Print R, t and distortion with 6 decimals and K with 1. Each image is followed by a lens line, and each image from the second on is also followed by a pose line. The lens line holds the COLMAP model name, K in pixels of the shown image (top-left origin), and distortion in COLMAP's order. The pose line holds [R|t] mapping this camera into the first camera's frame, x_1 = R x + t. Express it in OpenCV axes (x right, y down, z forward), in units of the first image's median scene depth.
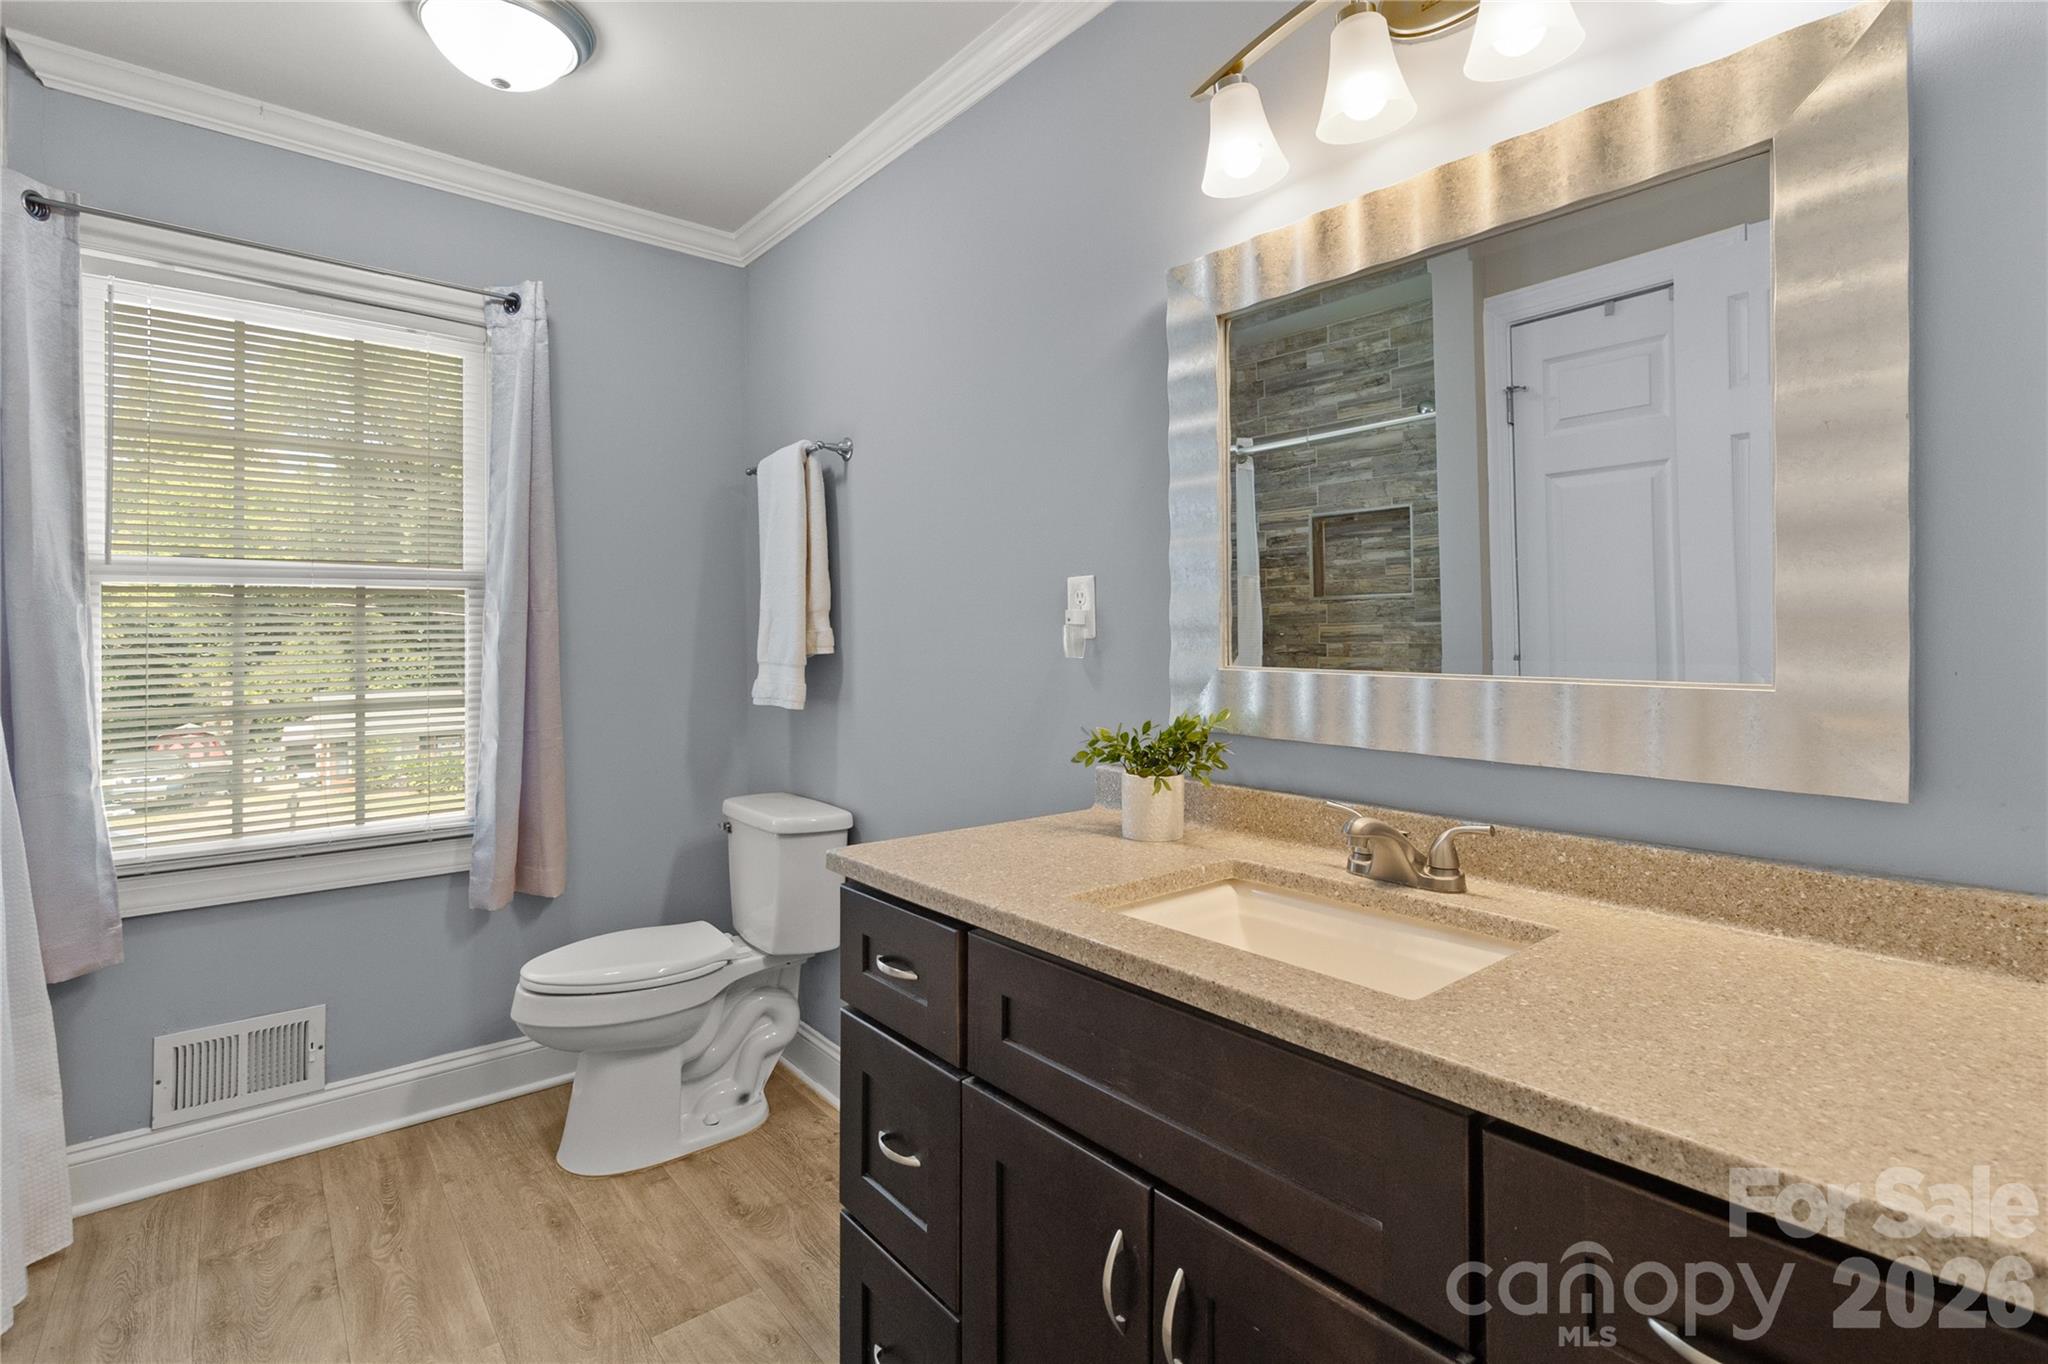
lens RADIAL K [[950.6, 0, 1062.5], [0, 950.6, 650.3], [0, 0, 1]] dist [0.000836, -0.000814]
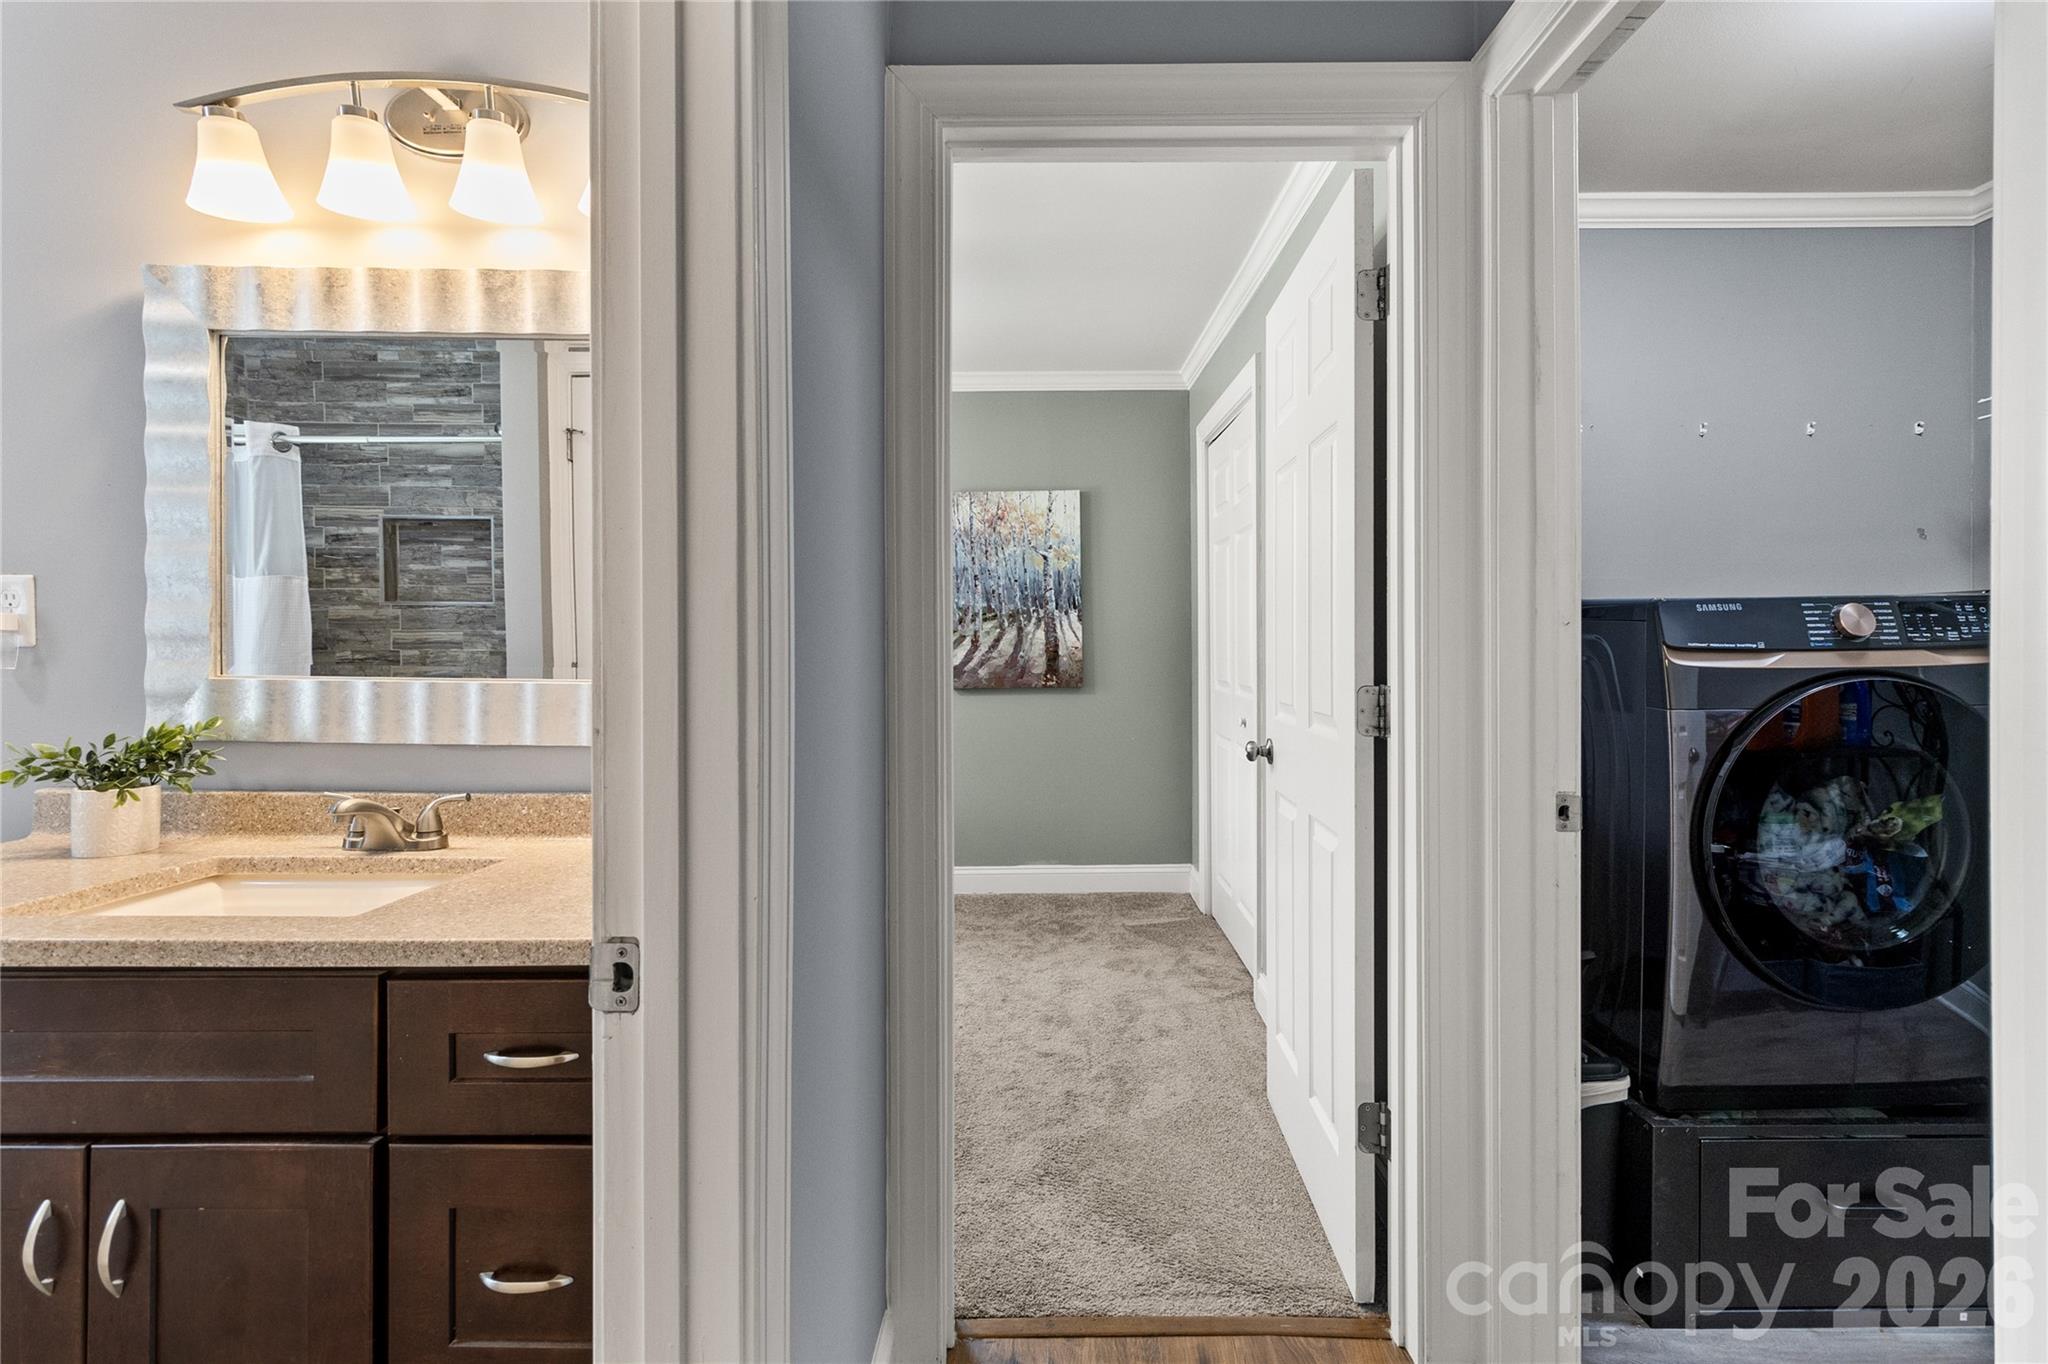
lens RADIAL K [[950.6, 0, 1062.5], [0, 950.6, 650.3], [0, 0, 1]] dist [0.000836, -0.000814]
pose [[0.666583, 0.001971, 0.745428, 0.014645], [0.001901, 0.999989, -0.004344, -0.004088], [-0.745428, 0.004313, 0.666572, -0.362863]]
